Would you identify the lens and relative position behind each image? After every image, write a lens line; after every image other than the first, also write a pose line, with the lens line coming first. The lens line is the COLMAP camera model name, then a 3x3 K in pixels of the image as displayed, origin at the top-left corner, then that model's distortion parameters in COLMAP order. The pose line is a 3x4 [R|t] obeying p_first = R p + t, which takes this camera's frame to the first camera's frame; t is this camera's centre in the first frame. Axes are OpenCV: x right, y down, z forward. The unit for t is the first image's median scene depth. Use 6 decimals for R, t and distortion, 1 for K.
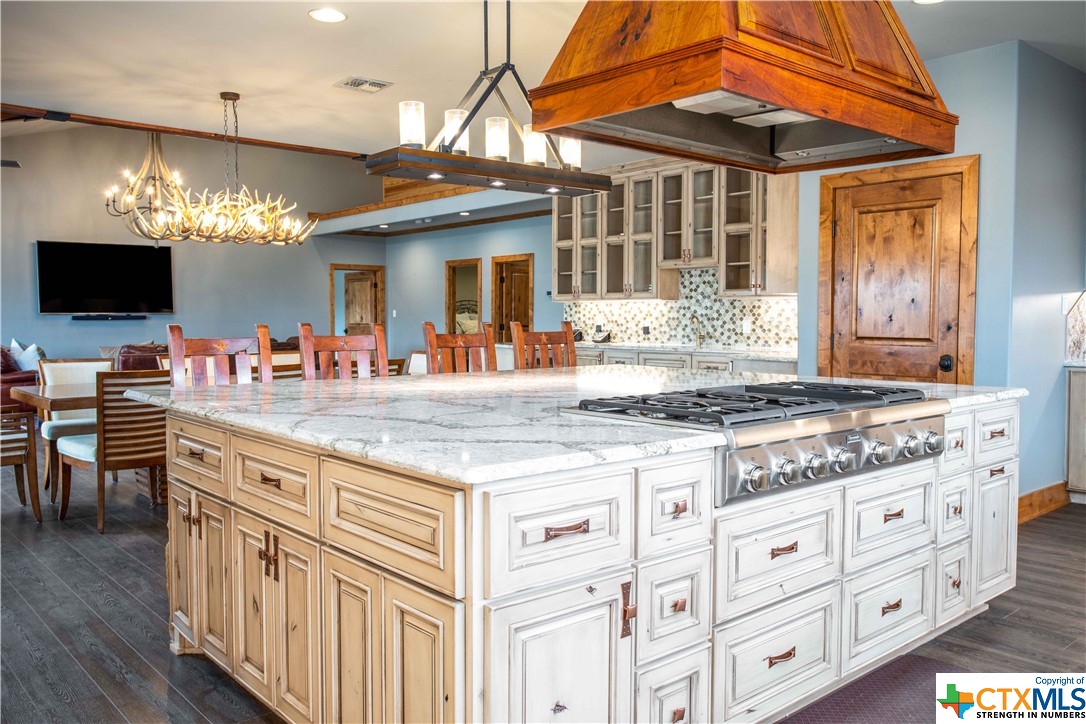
lens RADIAL K [[855.4, 0, 541.1], [0, 855.4, 362.5], [0, 0, 1]] dist [-0.026387, 0.035927]
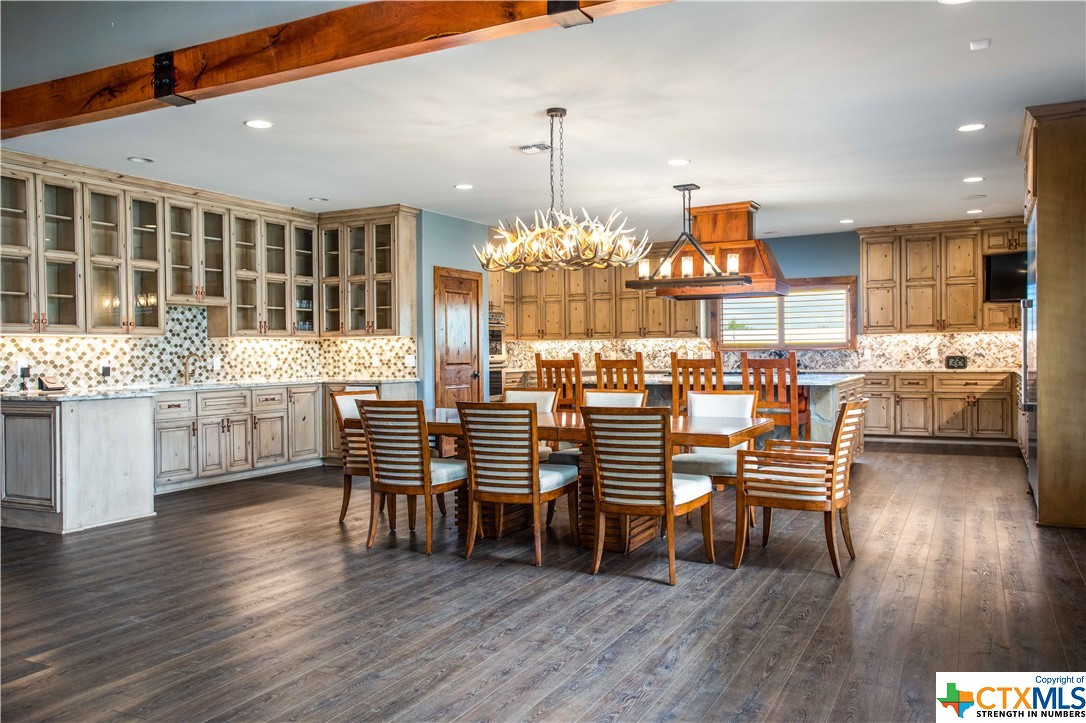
lens RADIAL K [[855.4, 0, 544.4], [0, 855.4, 363.0], [0, 0, 1]] dist [-0.026387, 0.035927]
pose [[-0.371913, -0.007024, 0.928241, -0.875873], [0.060891, 0.997633, 0.031946, -0.049951], [-0.926268, 0.068403, -0.370605, 0.978970]]
